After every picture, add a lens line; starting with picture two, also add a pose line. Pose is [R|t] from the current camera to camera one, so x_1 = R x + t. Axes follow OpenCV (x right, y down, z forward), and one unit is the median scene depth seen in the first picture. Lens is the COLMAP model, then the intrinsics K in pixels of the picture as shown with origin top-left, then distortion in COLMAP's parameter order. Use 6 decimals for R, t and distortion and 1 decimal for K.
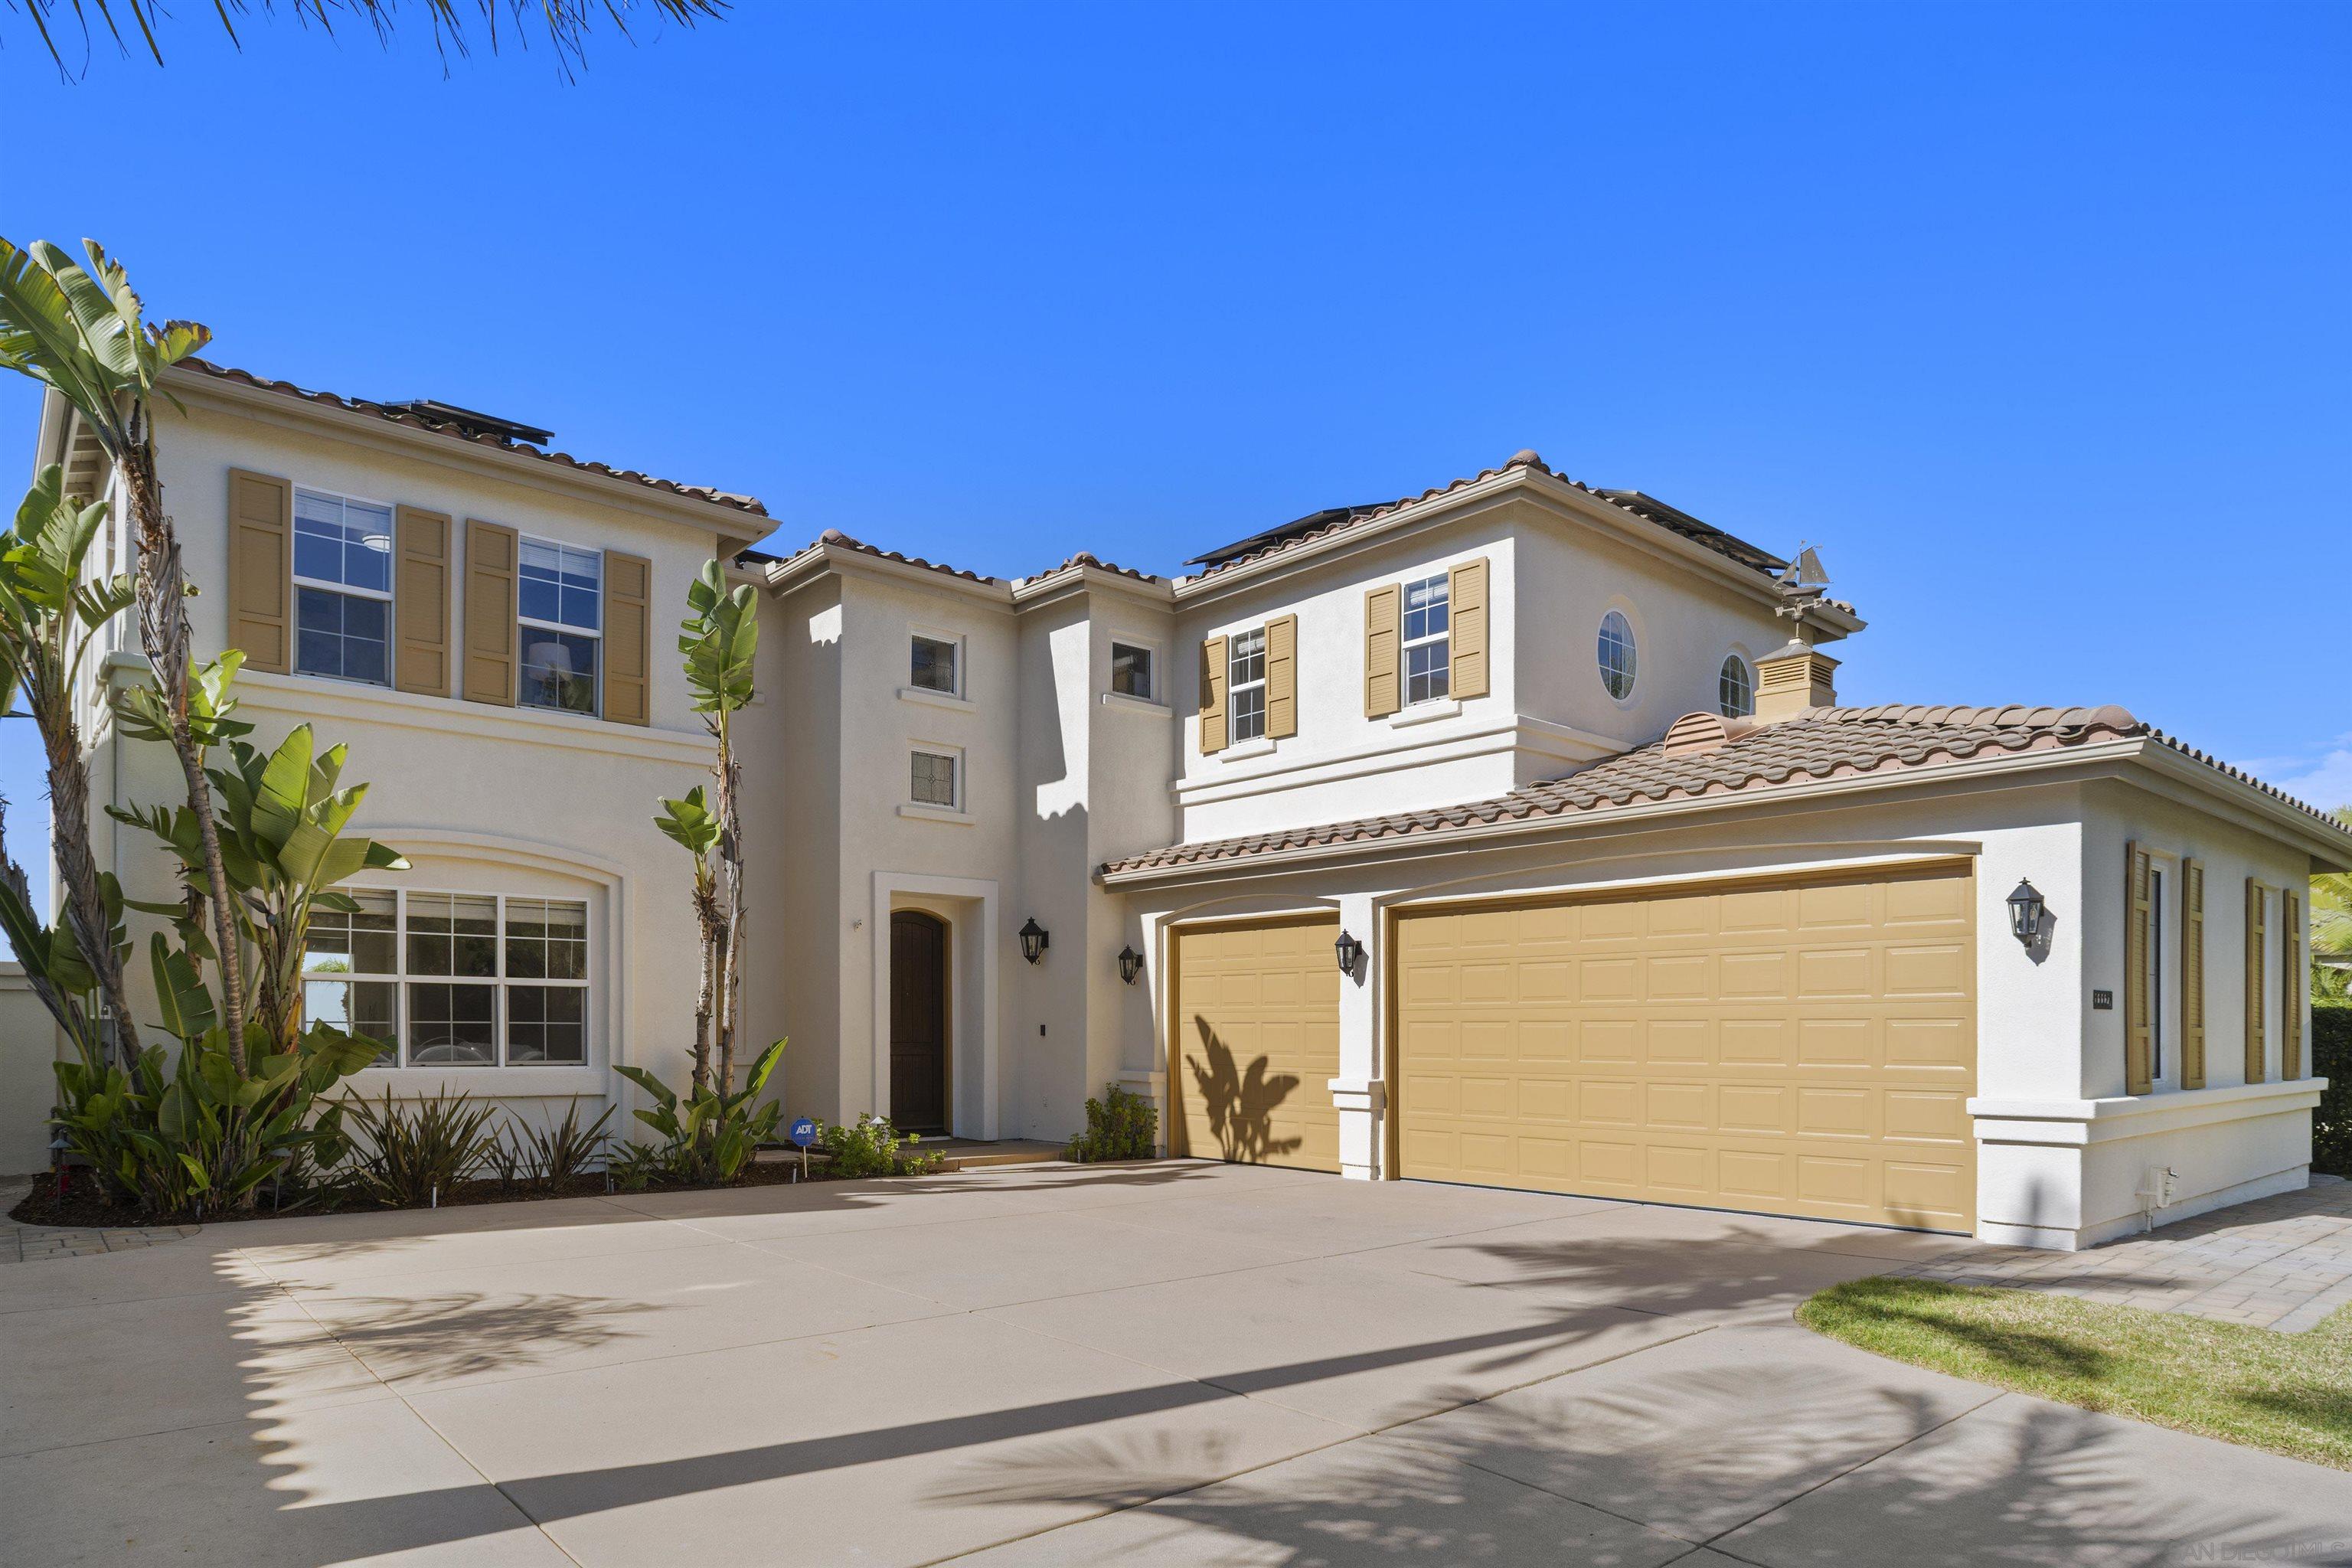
lens RADIAL K [[1411.1, 0, 1165.9], [0, 1411.1, 1014.9], [0, 0, 1]] dist [-0.034059, 0.015896]
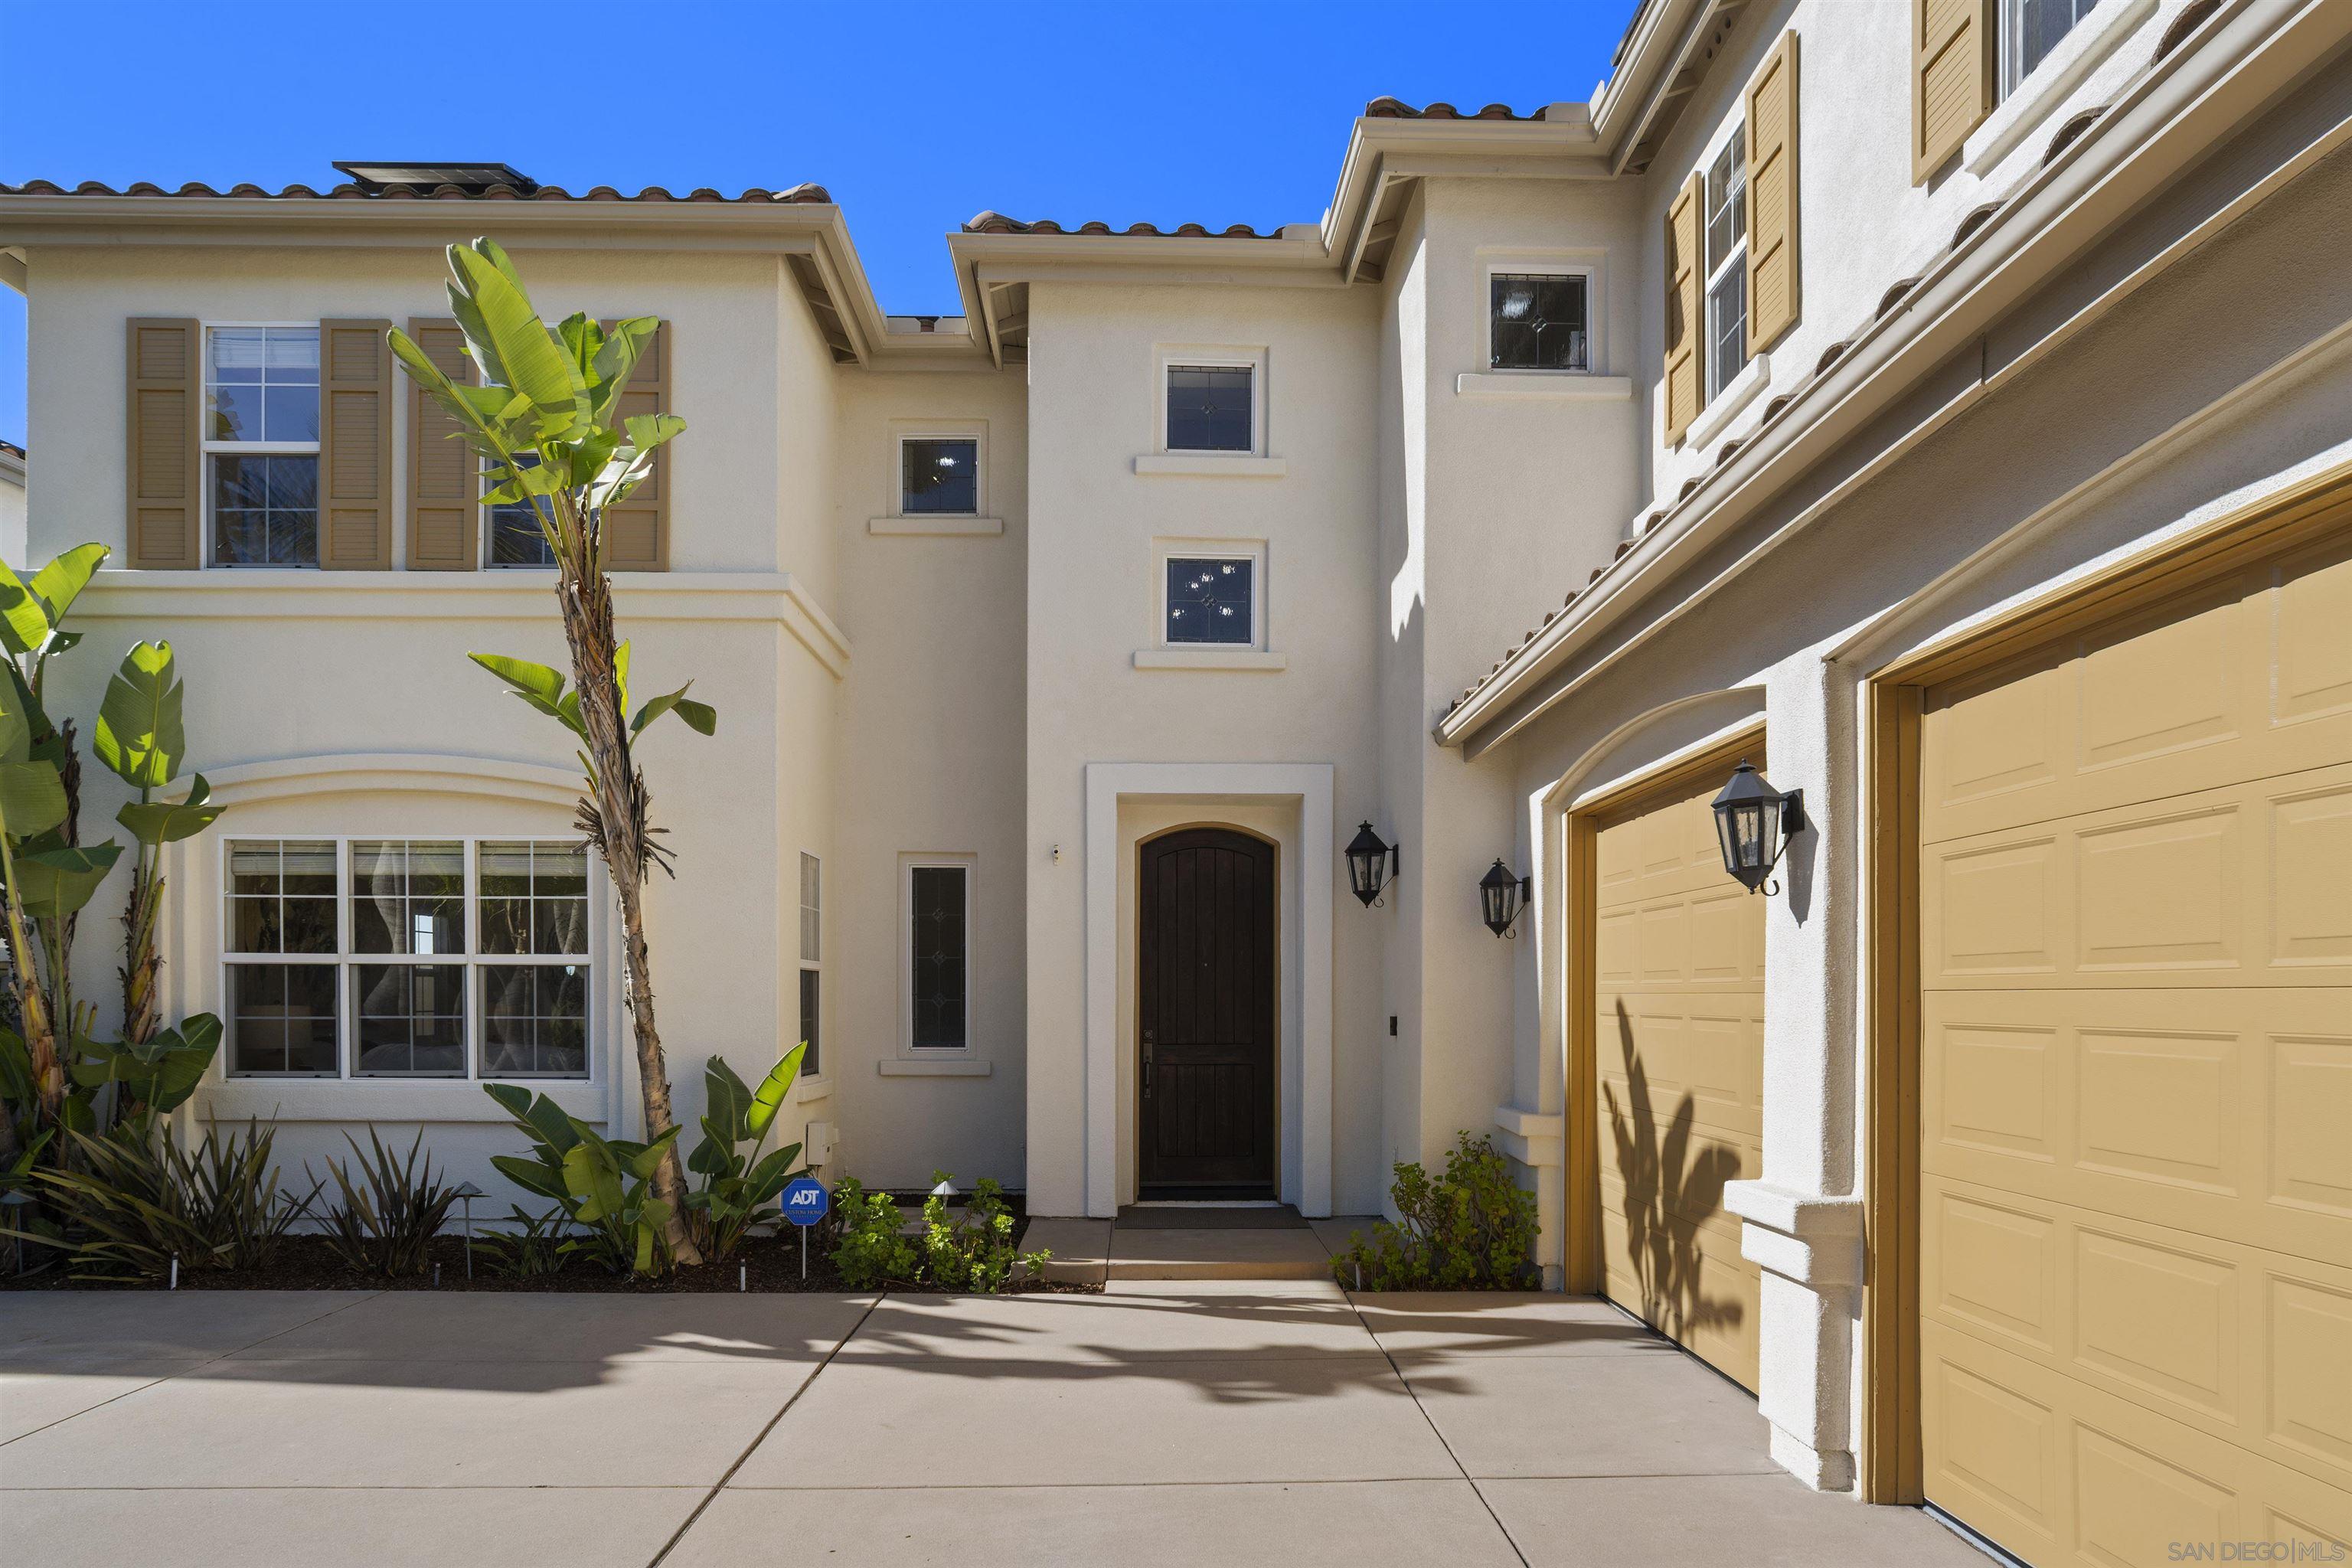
lens RADIAL K [[1411.1, 0, 1165.9], [0, 1411.1, 1014.9], [0, 0, 1]] dist [-0.034059, 0.015896]
pose [[0.767813, 0.005044, -0.640654, 0.234914], [0.009089, 0.999783, 0.018766, -0.005412], [0.640609, -0.020232, 0.767600, 0.623220]]
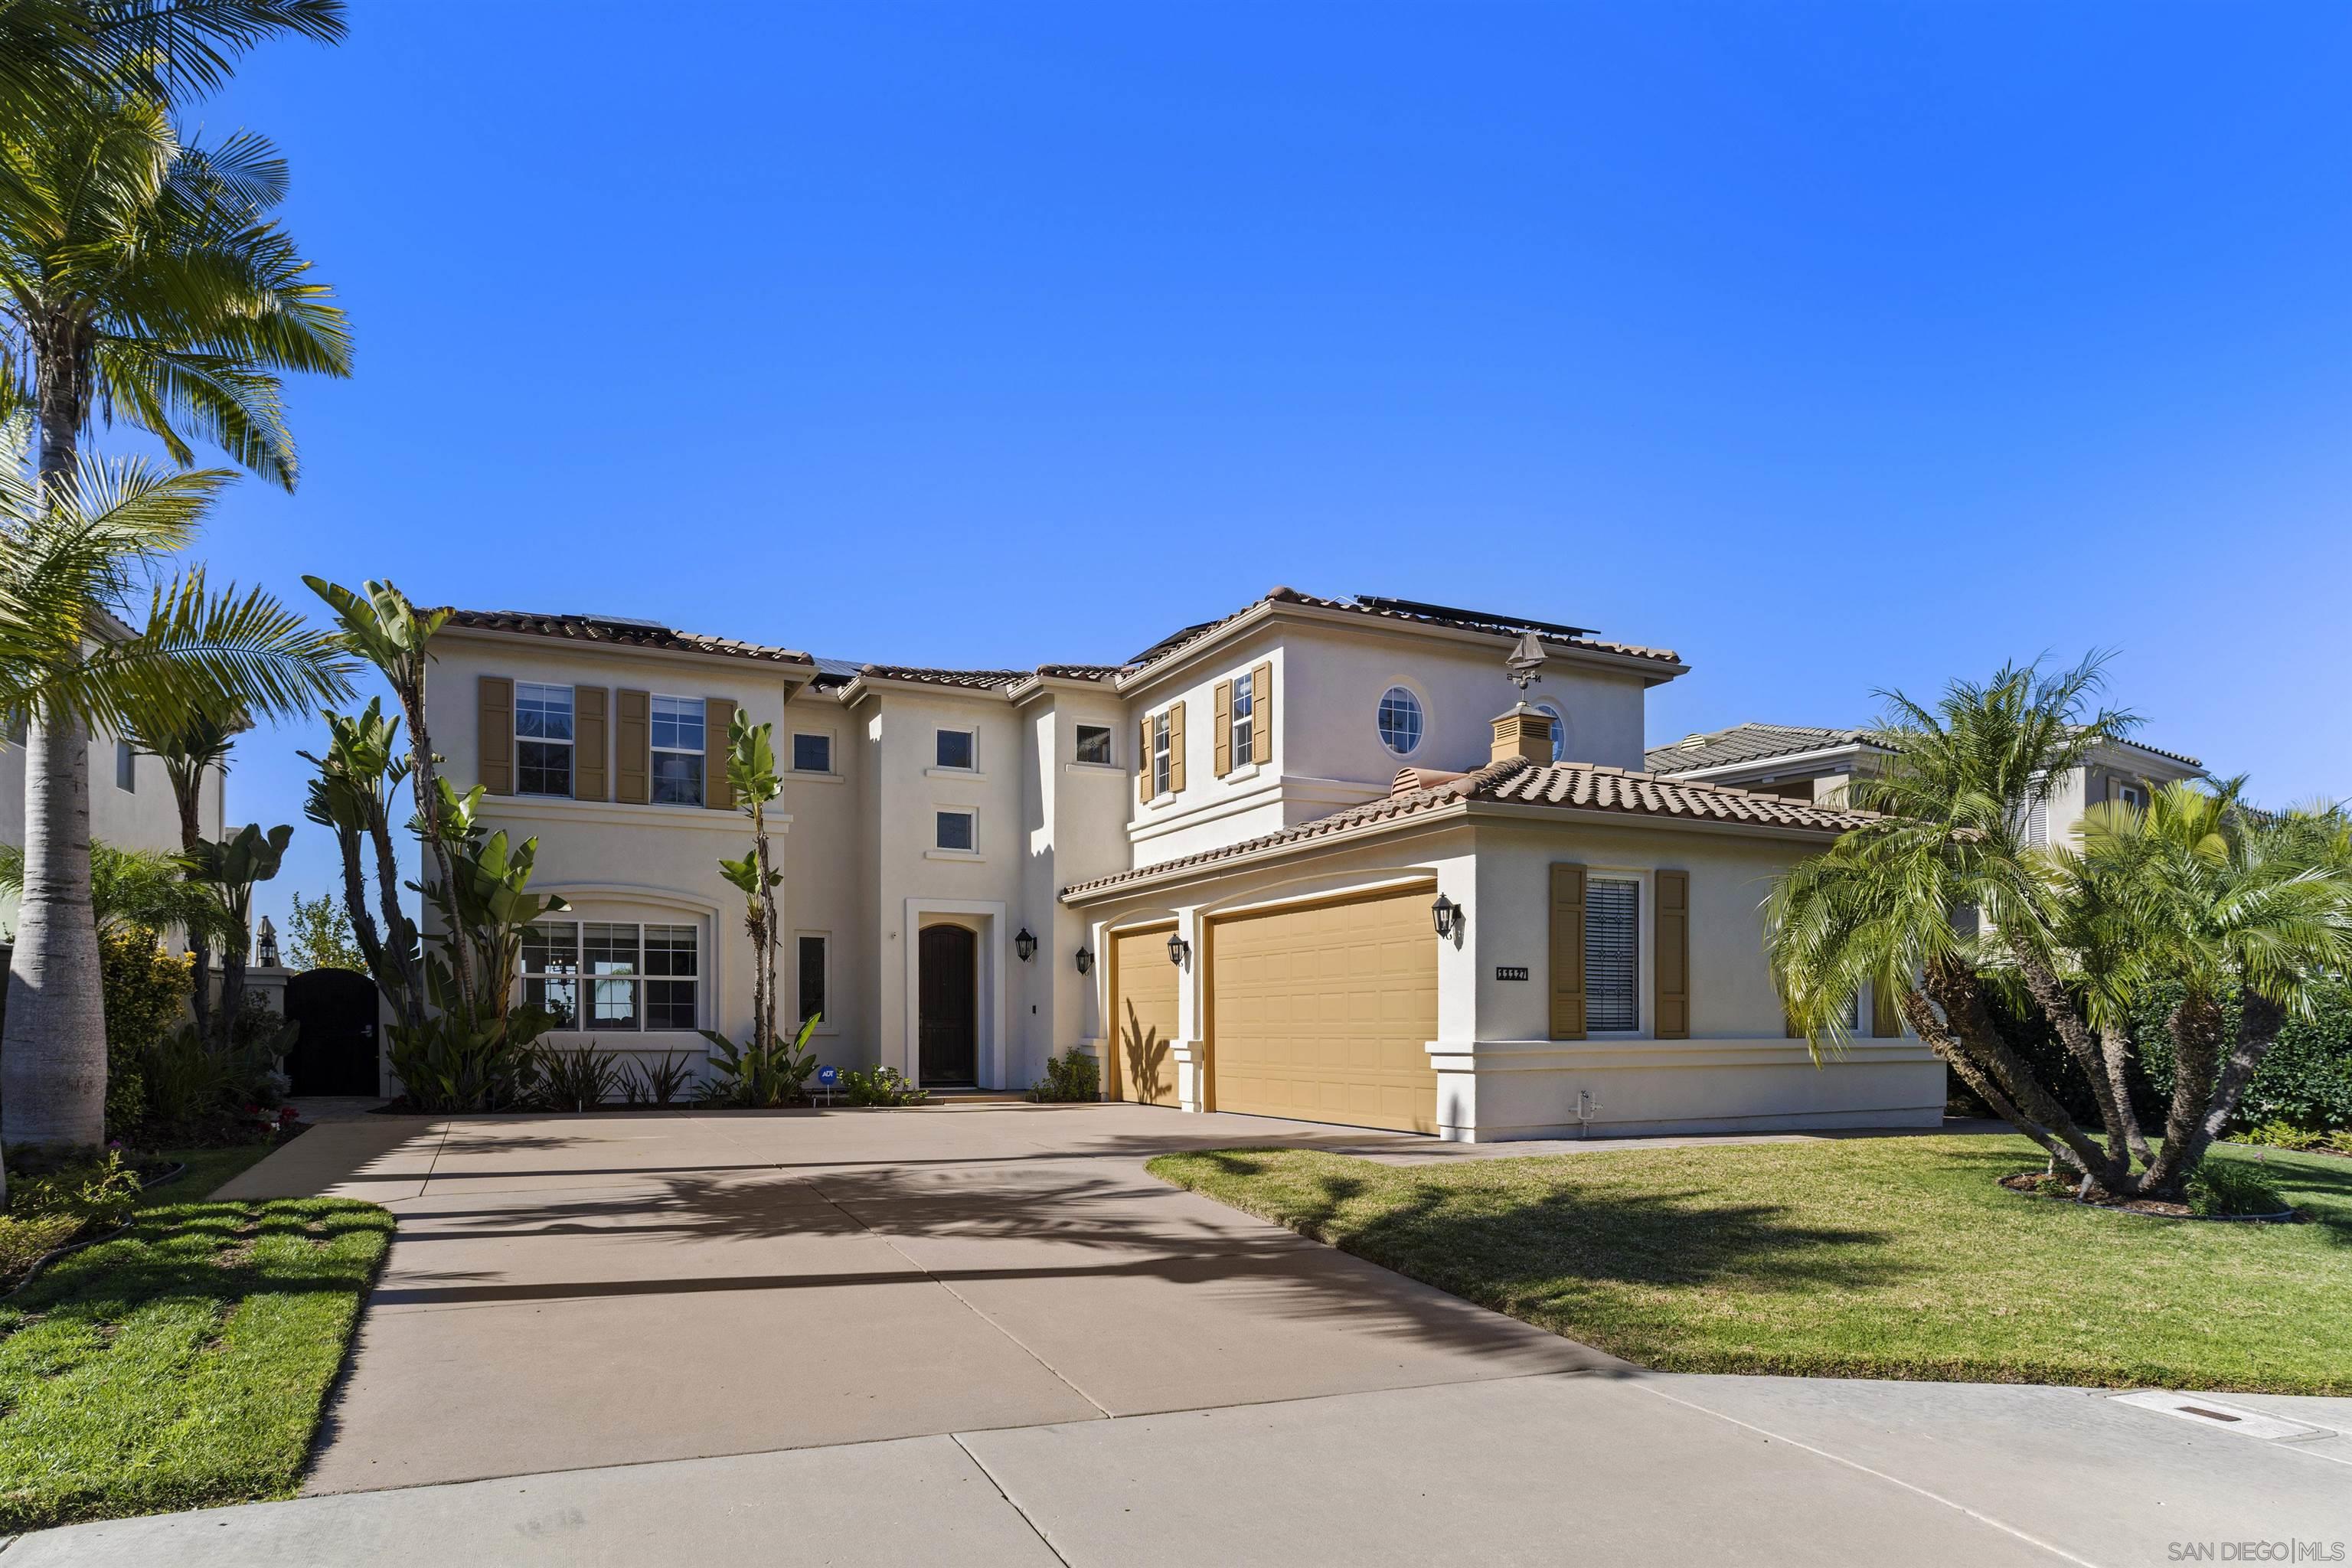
lens RADIAL K [[1411.1, 0, 1165.9], [0, 1411.1, 1014.9], [0, 0, 1]] dist [-0.034059, 0.015896]
pose [[0.964310, -0.005919, -0.264710, 0.478081], [0.005830, 0.999982, -0.001123, 0.021734], [0.264712, -0.000460, 0.964327, -0.347538]]
